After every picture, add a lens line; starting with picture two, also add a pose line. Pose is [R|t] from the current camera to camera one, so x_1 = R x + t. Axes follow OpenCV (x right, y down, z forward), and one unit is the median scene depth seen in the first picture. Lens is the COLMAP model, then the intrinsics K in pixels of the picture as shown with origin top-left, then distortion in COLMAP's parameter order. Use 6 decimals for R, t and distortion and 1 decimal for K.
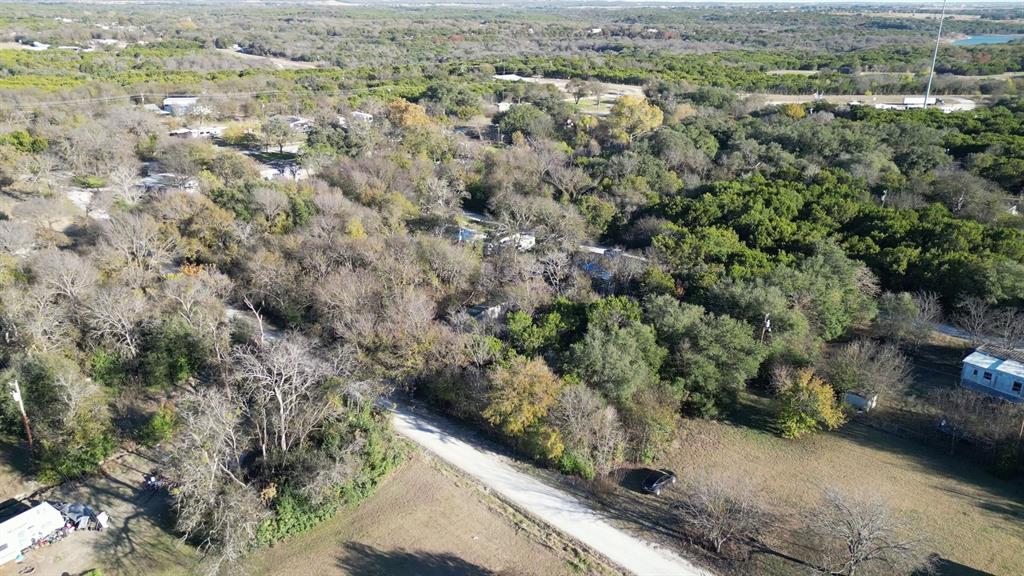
lens RADIAL K [[749.4, 0, 508.3], [0, 749.4, 285.6], [0, 0, 1]] dist [0.070012, -0.069563]
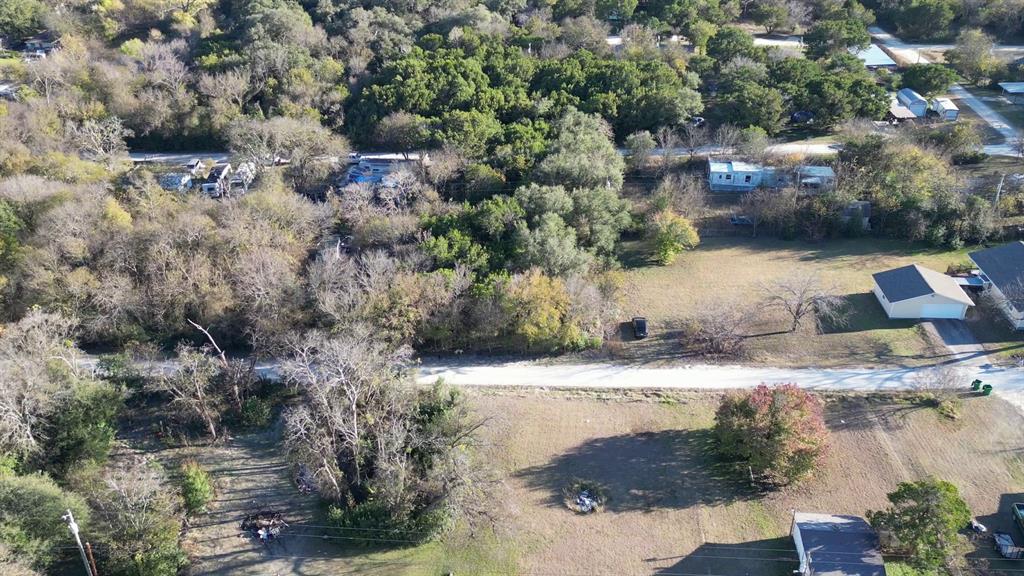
lens RADIAL K [[852.4, 0, 508.8], [0, 852.4, 284.3], [0, 0, 1]] dist [0.068500, -0.066208]
pose [[0.742753, -0.339268, 0.577248, -0.607615], [0.242998, 0.939930, 0.239758, -0.161733], [-0.623915, -0.037810, 0.780577, 0.022261]]
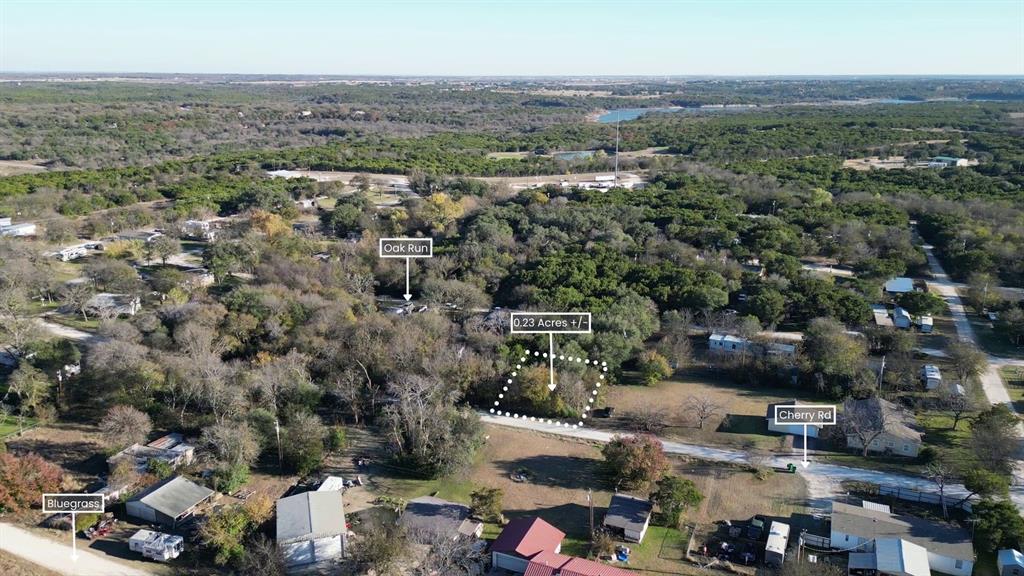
lens RADIAL K [[749.4, 0, 510.7], [0, 749.4, 279.4], [0, 0, 1]] dist [0.070012, -0.069563]
pose [[0.918017, -0.108099, 0.381522, -0.635787], [0.142700, 0.987726, -0.063506, -0.006514], [-0.369975, 0.112743, 0.922176, -0.676978]]
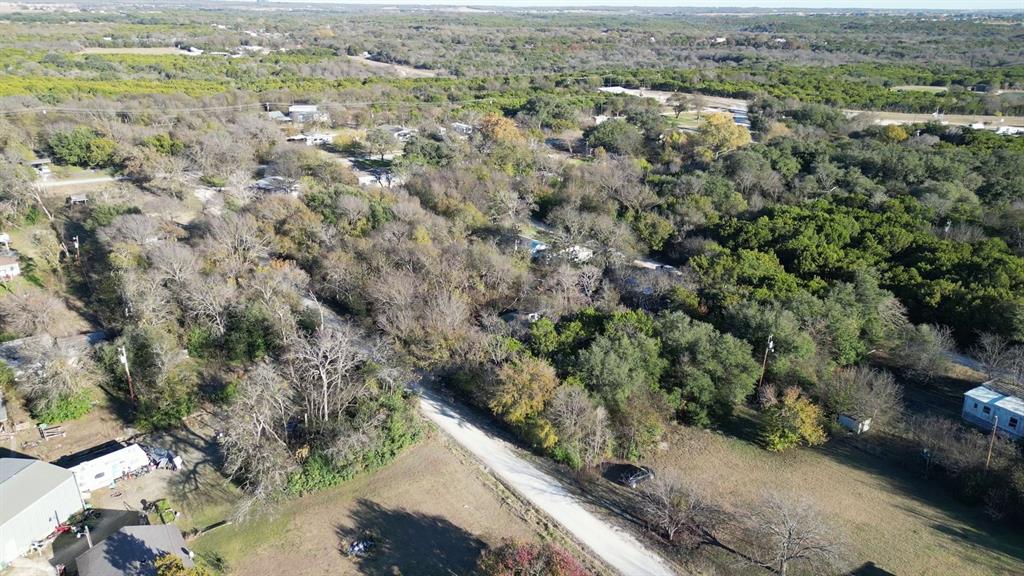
lens RADIAL K [[749.4, 0, 508.0], [0, 749.4, 285.7], [0, 0, 1]] dist [0.070012, -0.069563]
pose [[0.987059, 0.058859, -0.149168, 0.127424], [-0.059849, 0.998205, -0.002155, -0.008093], [0.148773, 0.011055, 0.988810, -0.113518]]
